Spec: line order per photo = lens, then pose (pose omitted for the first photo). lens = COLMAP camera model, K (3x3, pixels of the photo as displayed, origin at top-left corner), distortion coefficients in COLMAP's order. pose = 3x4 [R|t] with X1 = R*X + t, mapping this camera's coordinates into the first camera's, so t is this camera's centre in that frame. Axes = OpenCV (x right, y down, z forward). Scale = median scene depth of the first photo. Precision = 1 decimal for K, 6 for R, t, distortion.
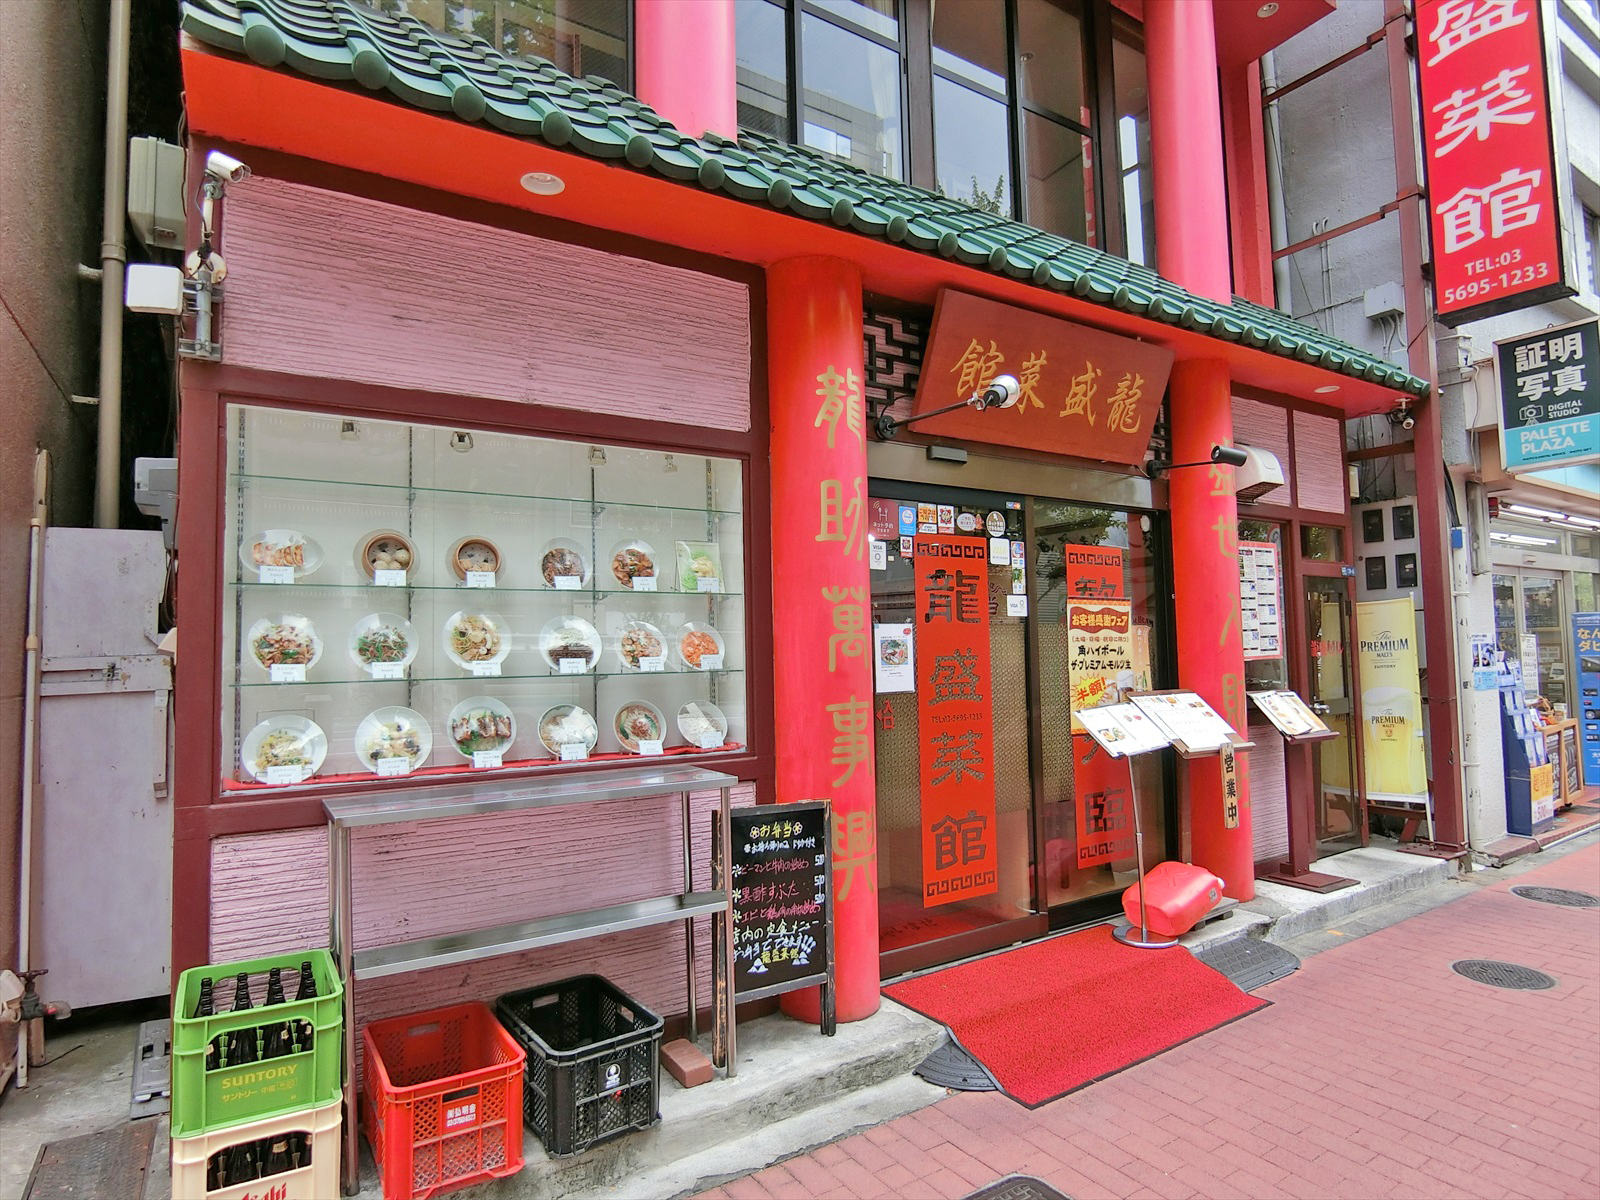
lens RADIAL K [[882.9, 0, 801.5], [0, 882.9, 606.8], [0, 0, 1]] dist [-0.019139, -0.001821]
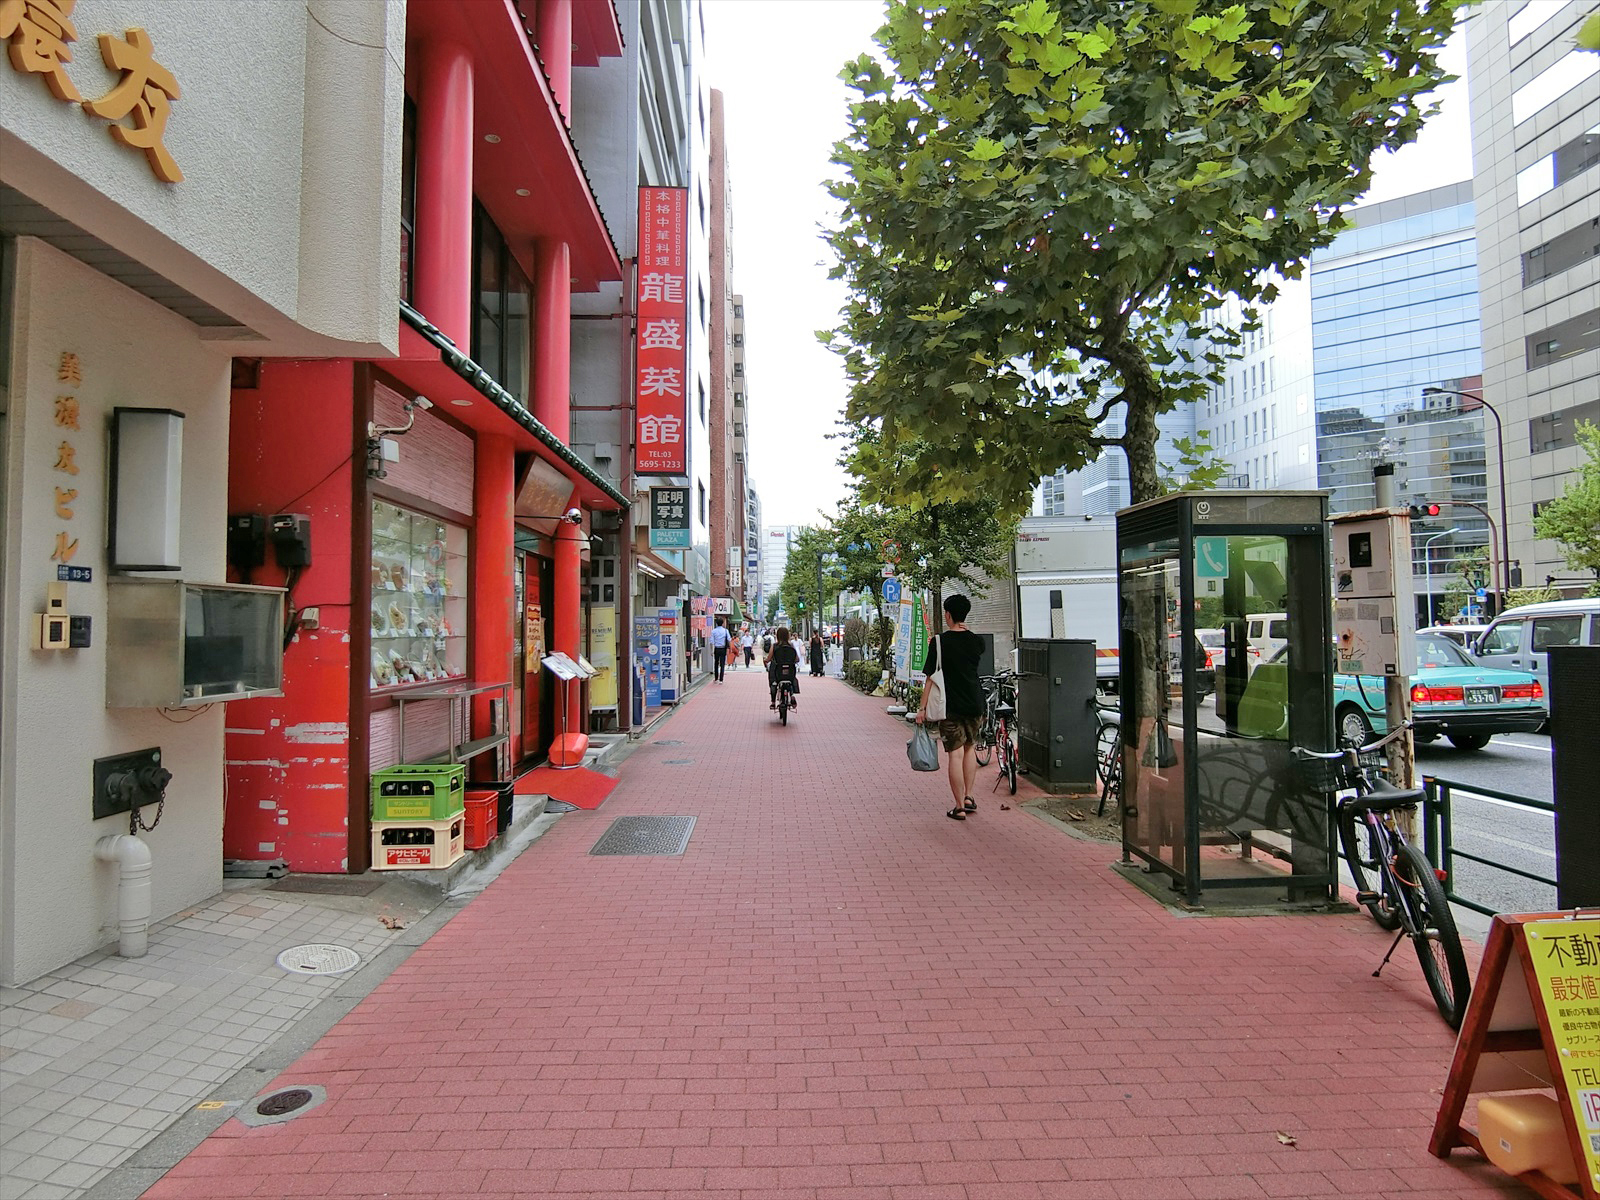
lens RADIAL K [[882.9, 0, 796.2], [0, 882.9, 600.1], [0, 0, 1]] dist [-0.019139, -0.001821]
pose [[0.517667, 0.051876, 0.854008, -0.850892], [-0.053253, 0.998178, -0.028354, 0.008737], [-0.853923, -0.030800, 0.519486, -0.422000]]
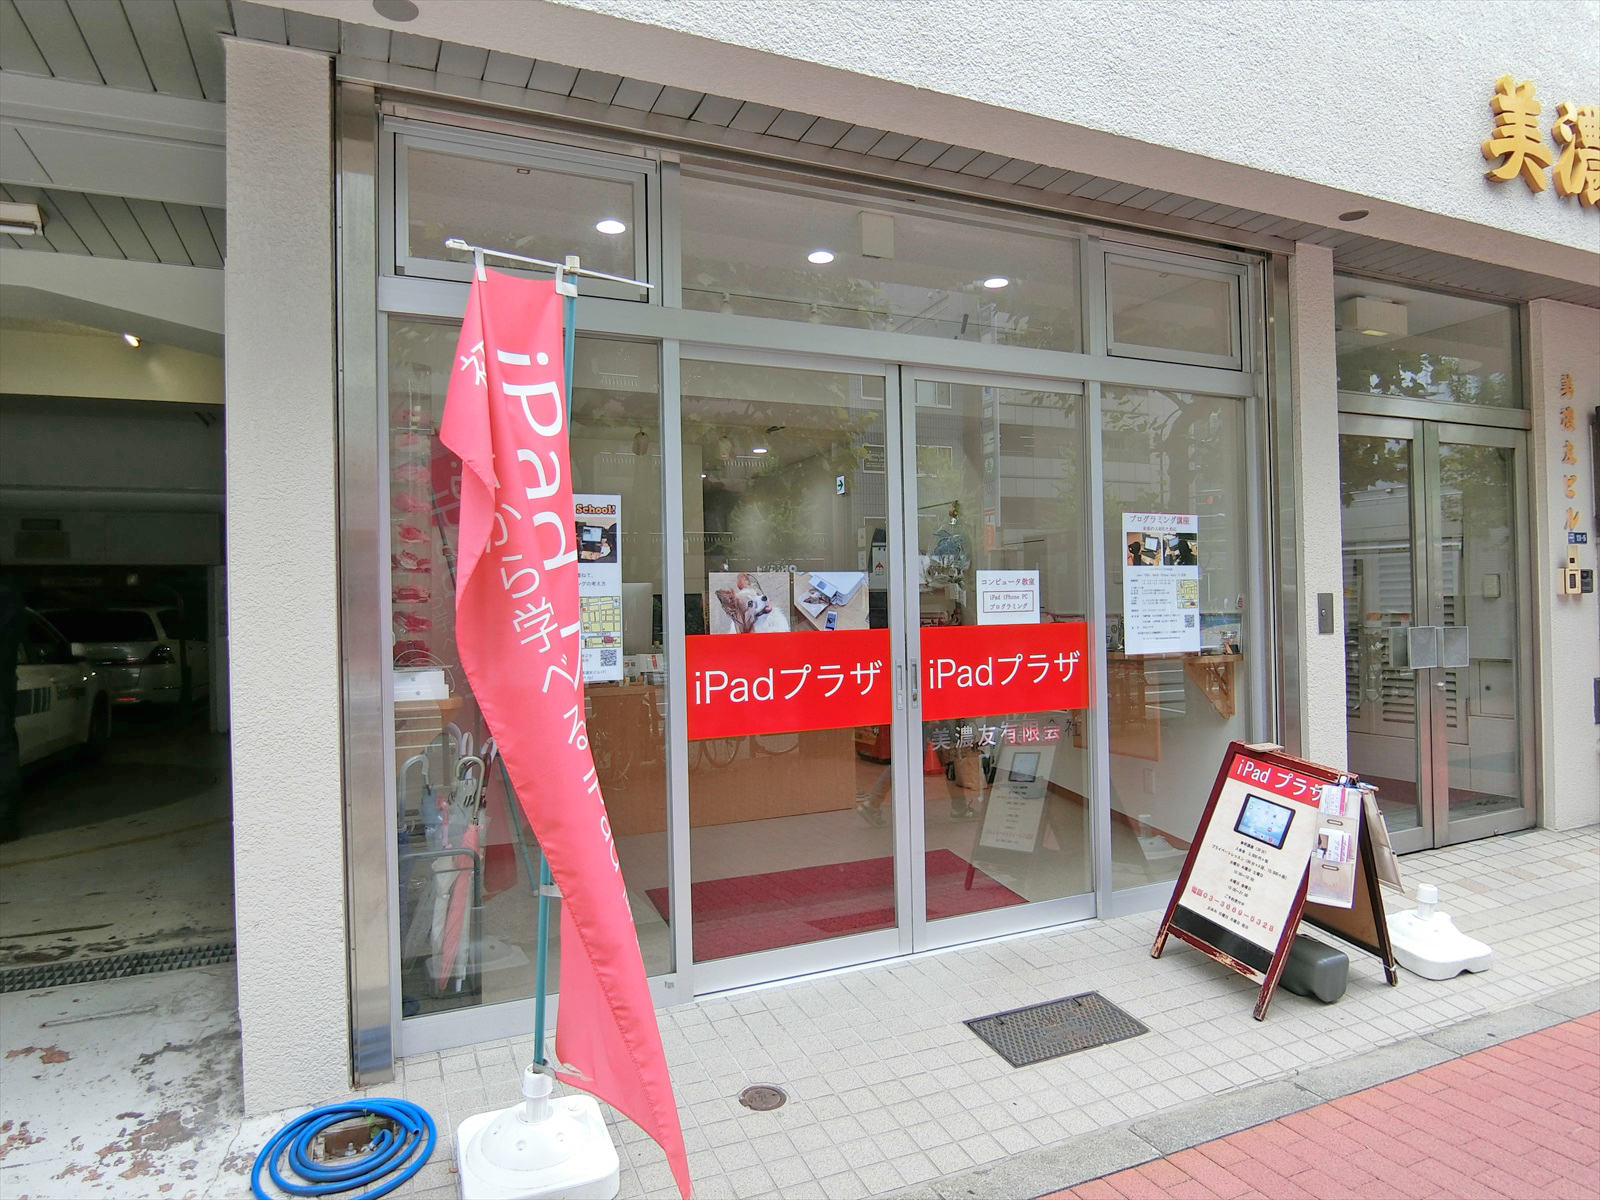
lens RADIAL K [[970.9, 0, 798.8], [0, 970.9, 600.8], [0, 0, 1]] dist [-0.031286, -0.001118]
pose [[0.988115, 0.000224, -0.153718, -1.122639], [0.007597, 0.998706, 0.050289, 0.008457], [0.153530, -0.050859, 0.986834, -0.626109]]
